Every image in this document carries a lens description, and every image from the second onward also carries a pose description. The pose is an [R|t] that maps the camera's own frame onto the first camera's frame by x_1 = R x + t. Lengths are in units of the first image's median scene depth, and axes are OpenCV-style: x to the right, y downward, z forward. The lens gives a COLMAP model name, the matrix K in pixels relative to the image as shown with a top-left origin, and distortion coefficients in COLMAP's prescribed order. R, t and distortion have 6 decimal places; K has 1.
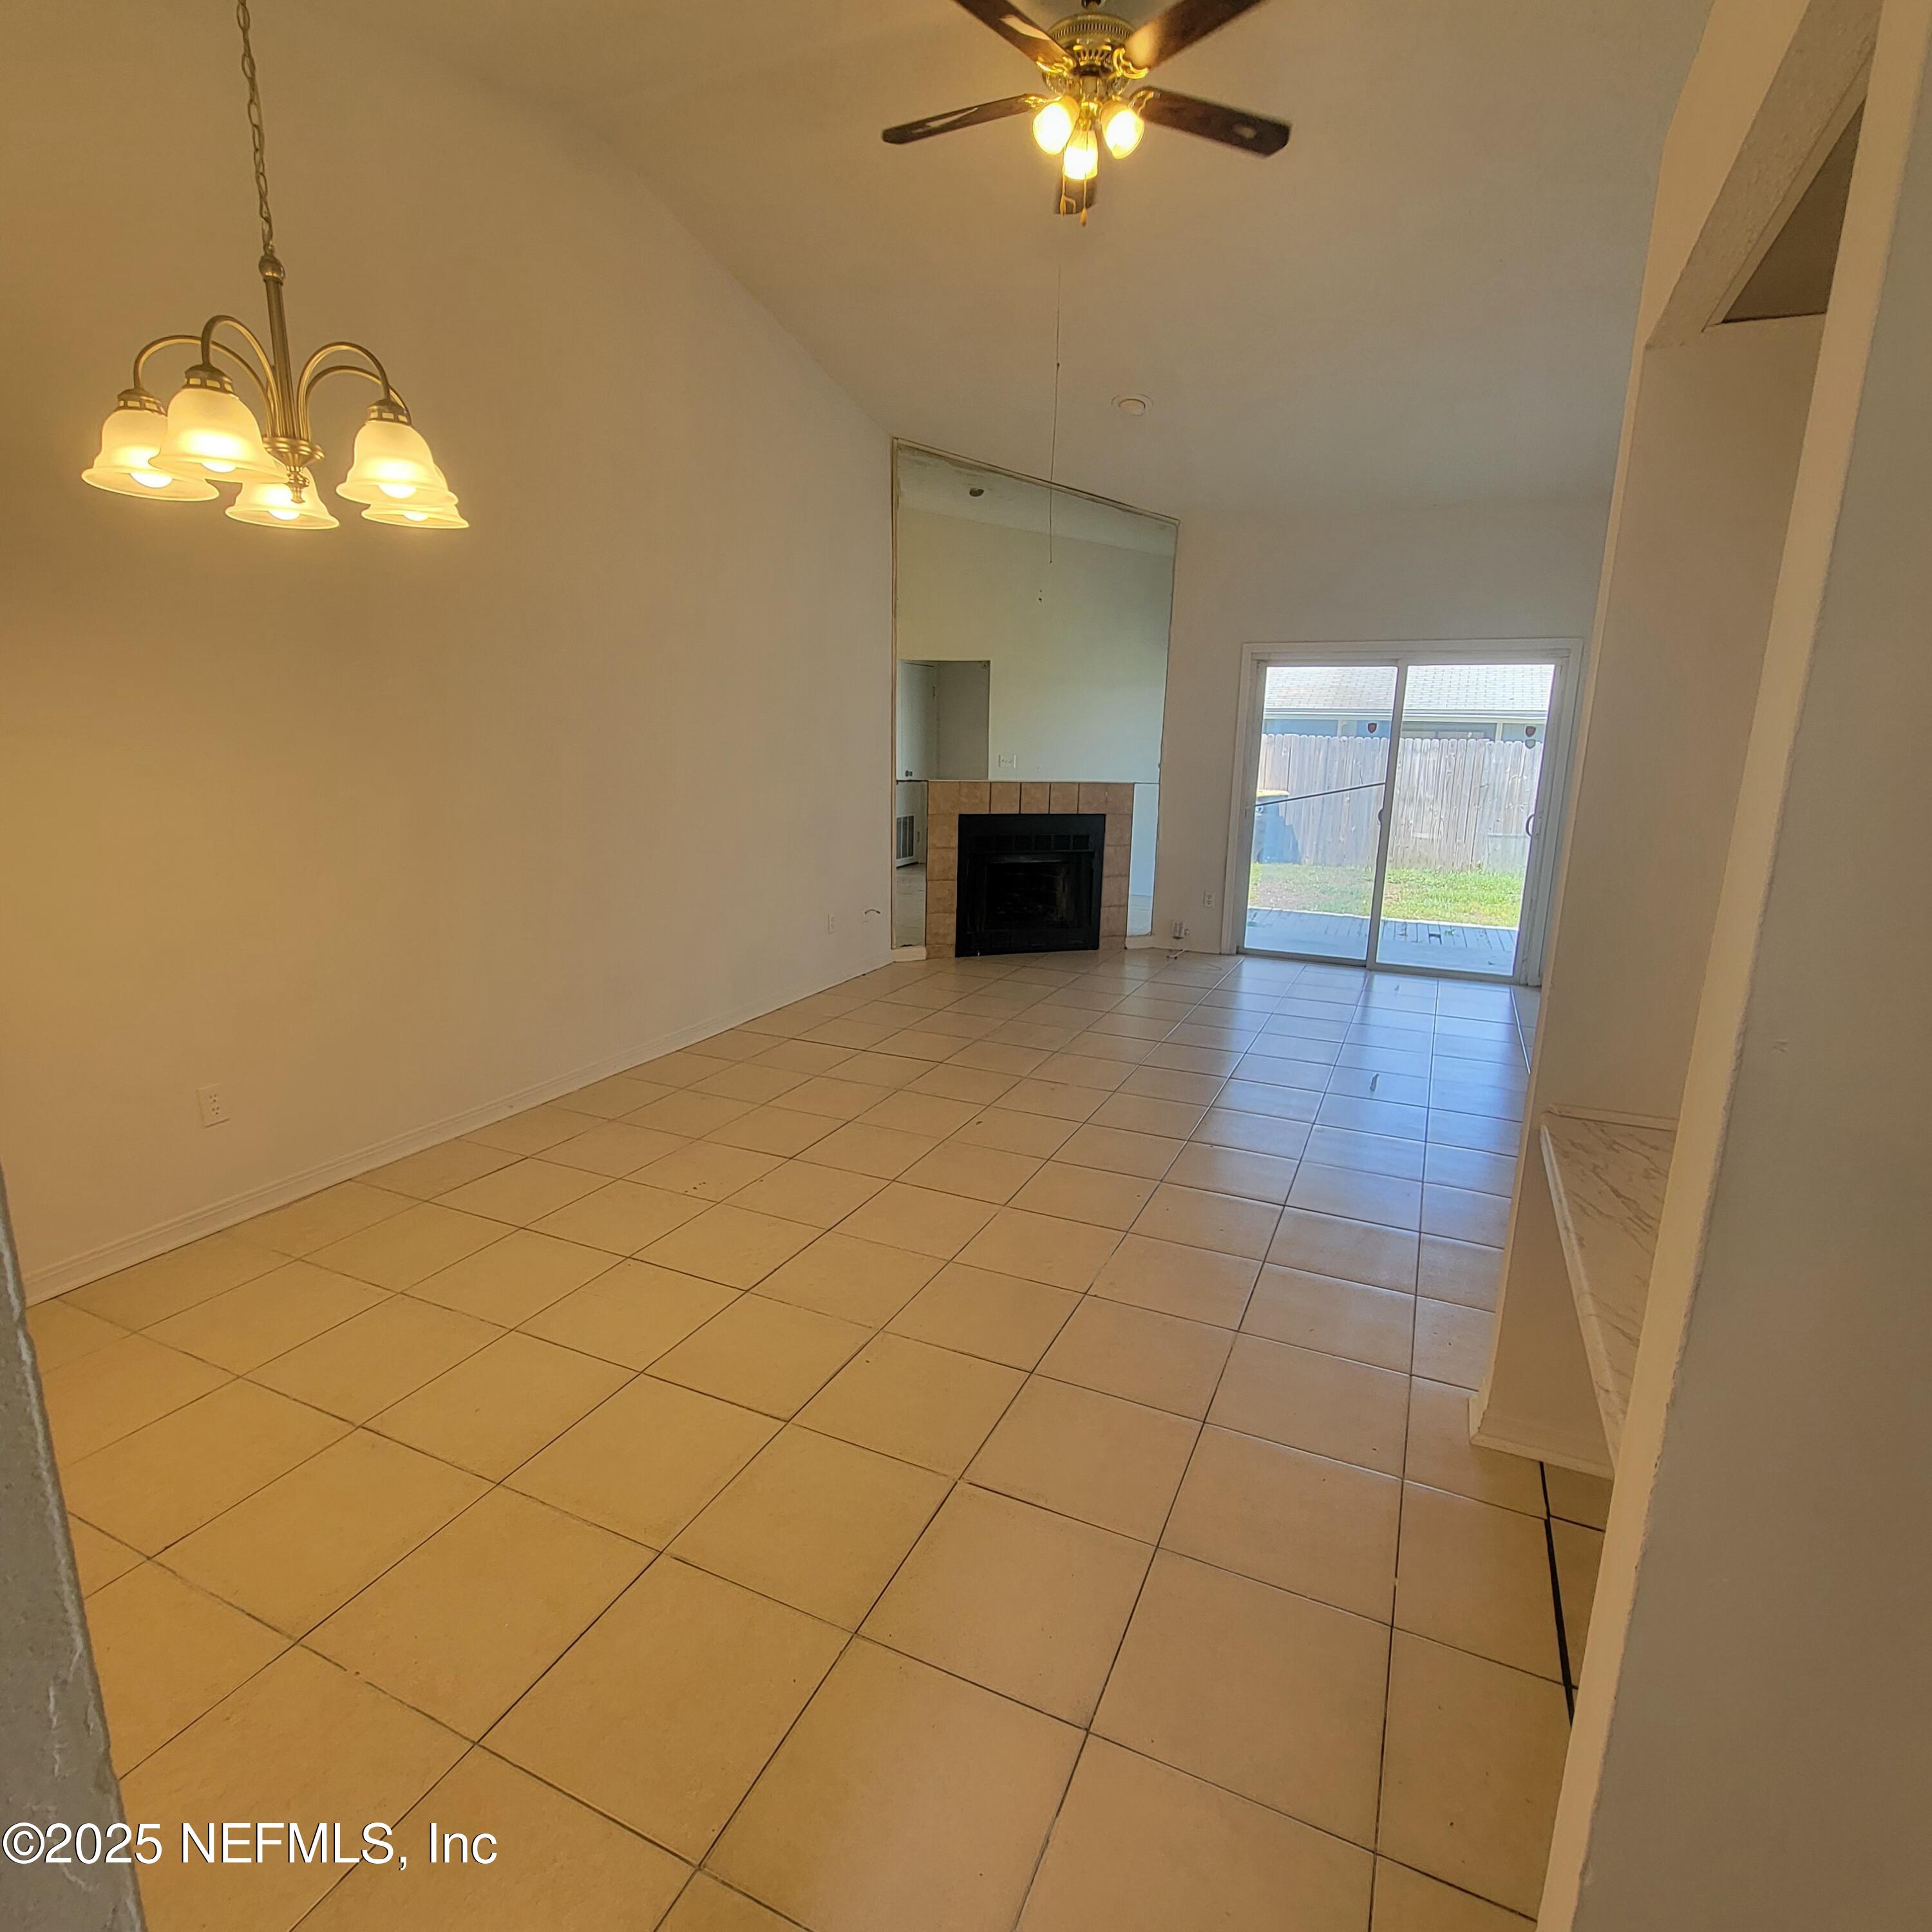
lens RADIAL K [[1052.4, 0, 966.0], [0, 1052.4, 966.0], [0, 0, 1]] dist [-0.003861, -0.000123]
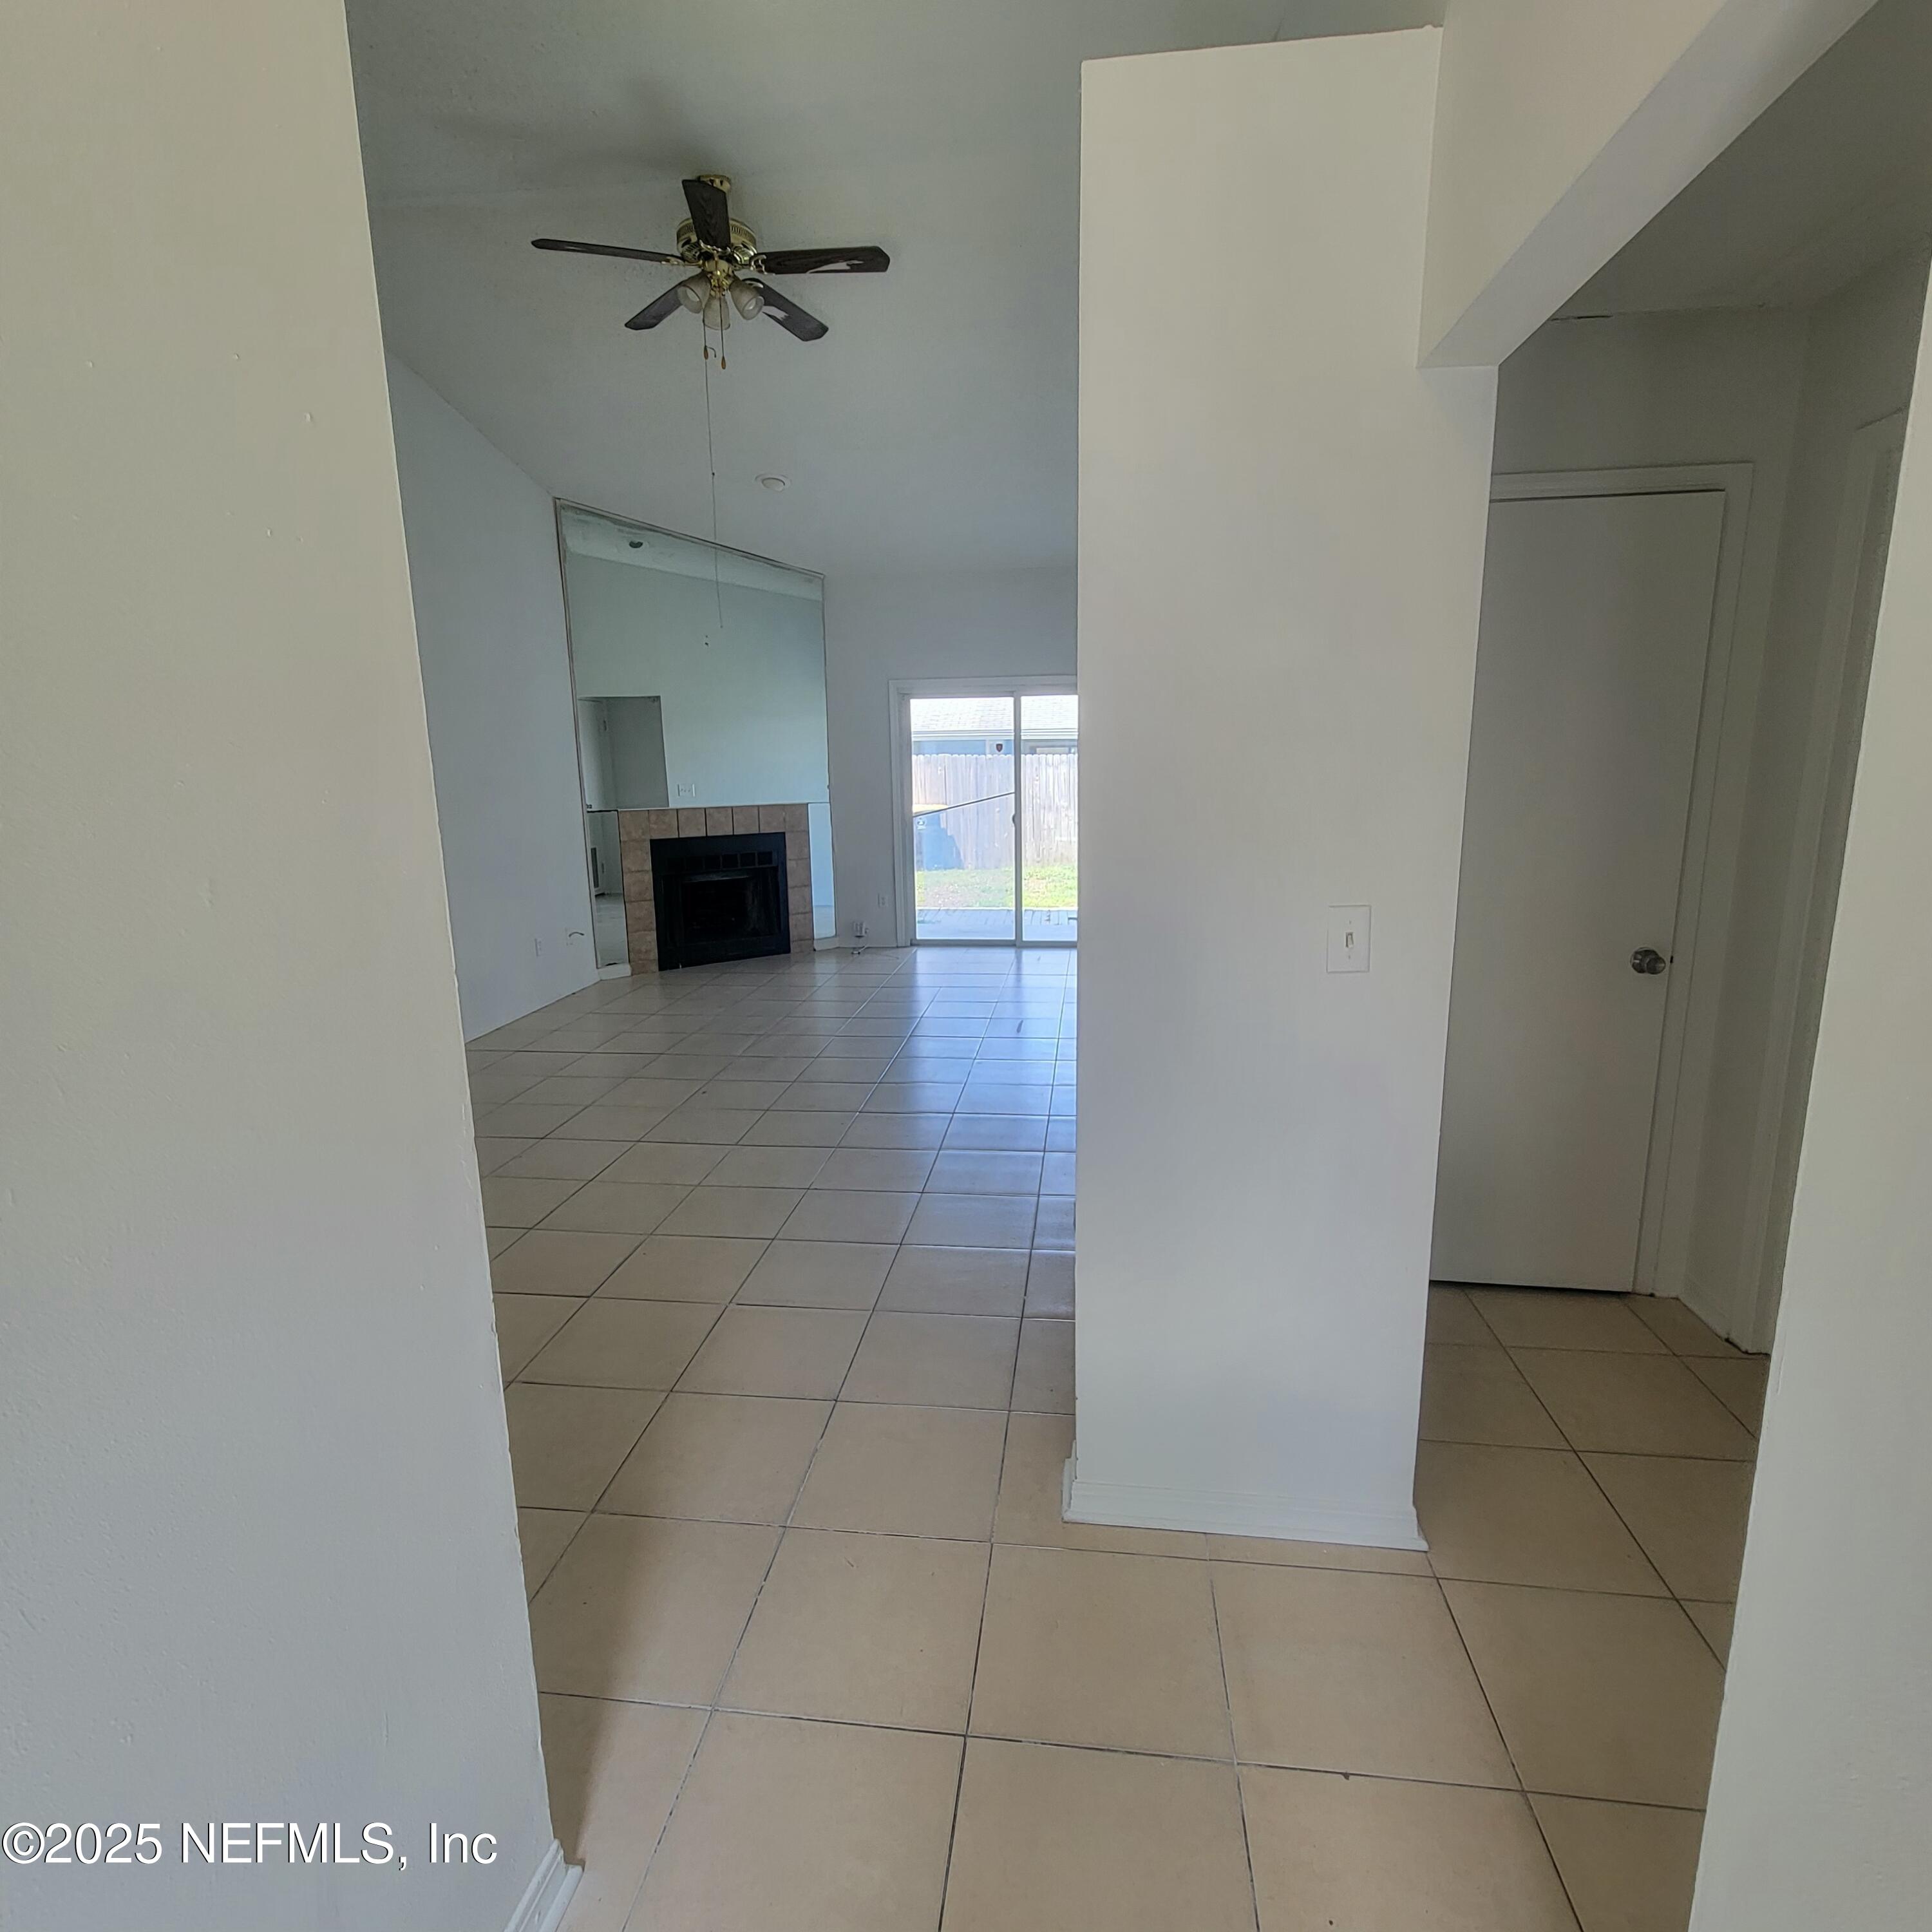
lens RADIAL K [[1052.4, 0, 966.0], [0, 1052.4, 966.0], [0, 0, 1]] dist [-0.003861, -0.000123]
pose [[0.953195, -0.095119, 0.287003, -0.019085], [0.101806, 0.994769, -0.008431, 0.027403], [-0.284700, 0.037255, 0.957892, -0.126408]]
